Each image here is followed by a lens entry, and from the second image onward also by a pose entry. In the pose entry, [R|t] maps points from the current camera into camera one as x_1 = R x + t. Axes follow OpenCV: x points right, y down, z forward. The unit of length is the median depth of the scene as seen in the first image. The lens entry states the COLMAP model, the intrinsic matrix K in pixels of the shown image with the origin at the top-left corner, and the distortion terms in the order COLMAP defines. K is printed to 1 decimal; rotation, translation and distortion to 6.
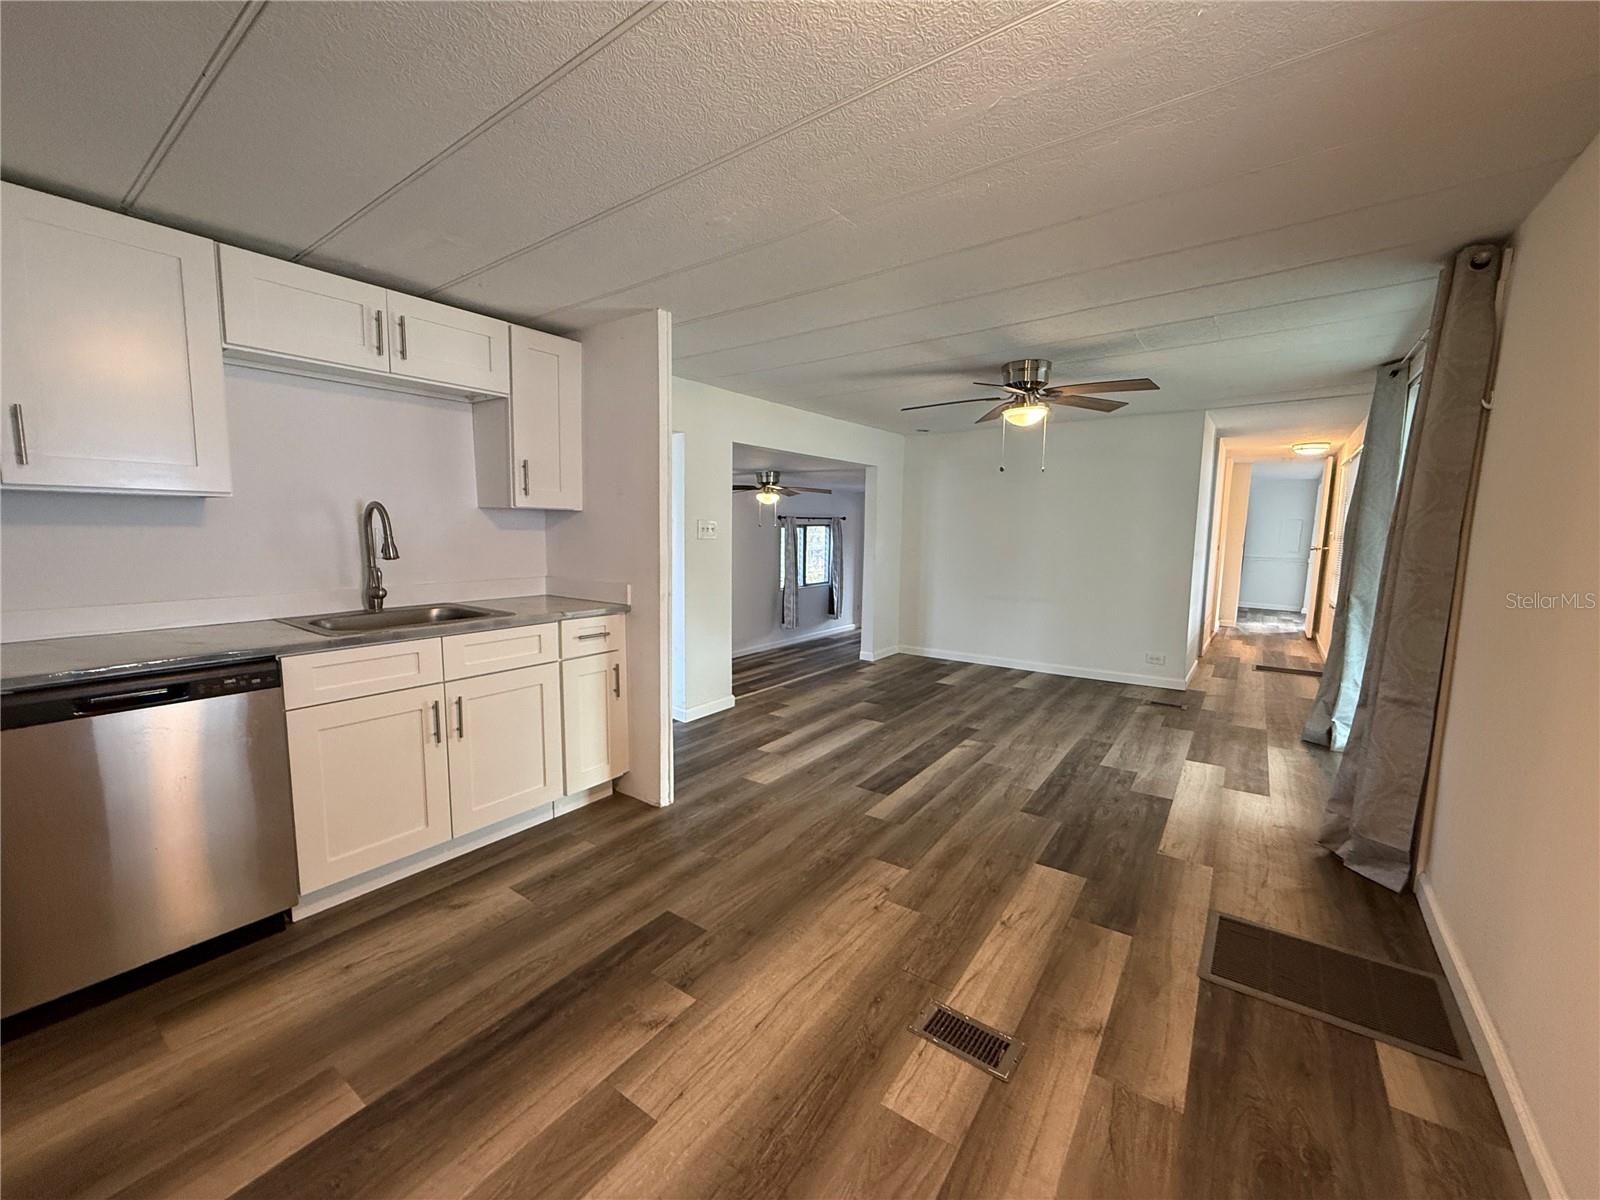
lens RADIAL K [[635.2, 0, 798.6], [0, 635.2, 600.4], [0, 0, 1]] dist [0.000287, -0.000622]
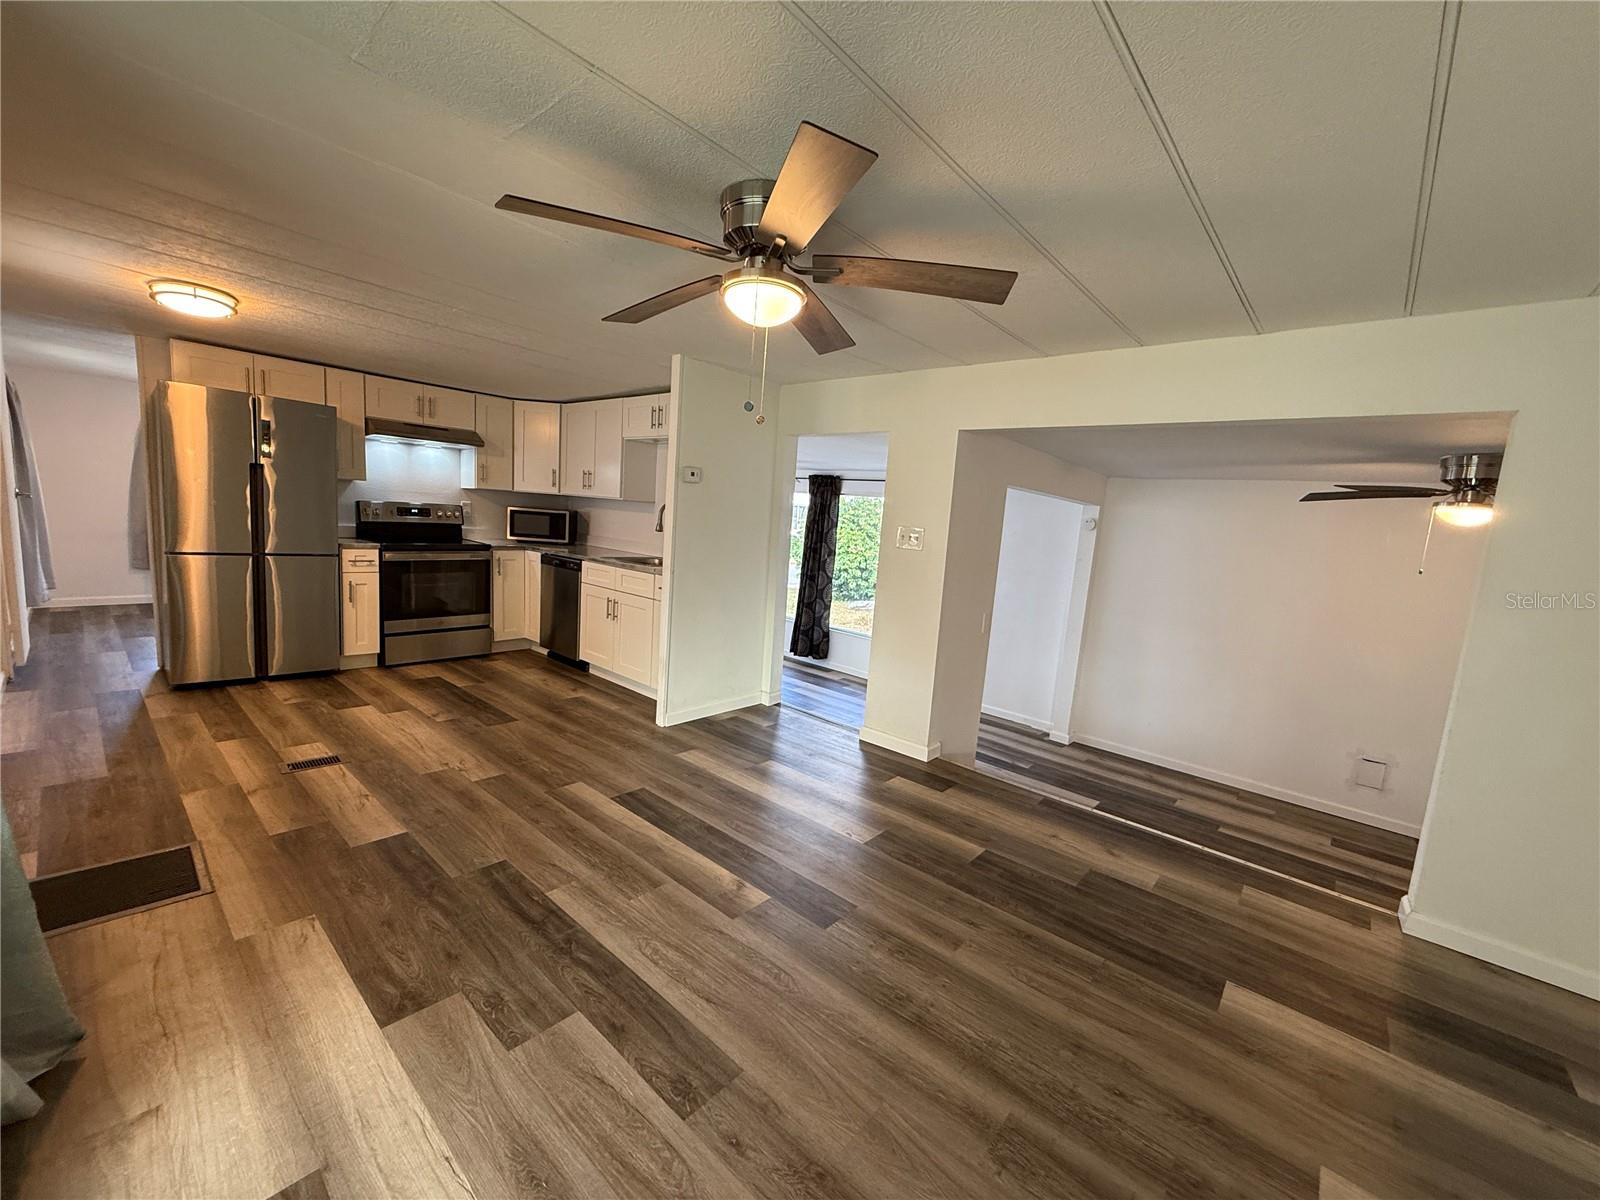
lens RADIAL K [[635.2, 0, 798.9], [0, 635.2, 608.6], [0, 0, 1]] dist [0.000287, -0.000622]
pose [[-0.096986, 0.125460, -0.987347, 0.890917], [-0.189276, 0.971595, 0.142051, -0.135649], [0.977122, 0.200658, -0.070485, 1.130997]]
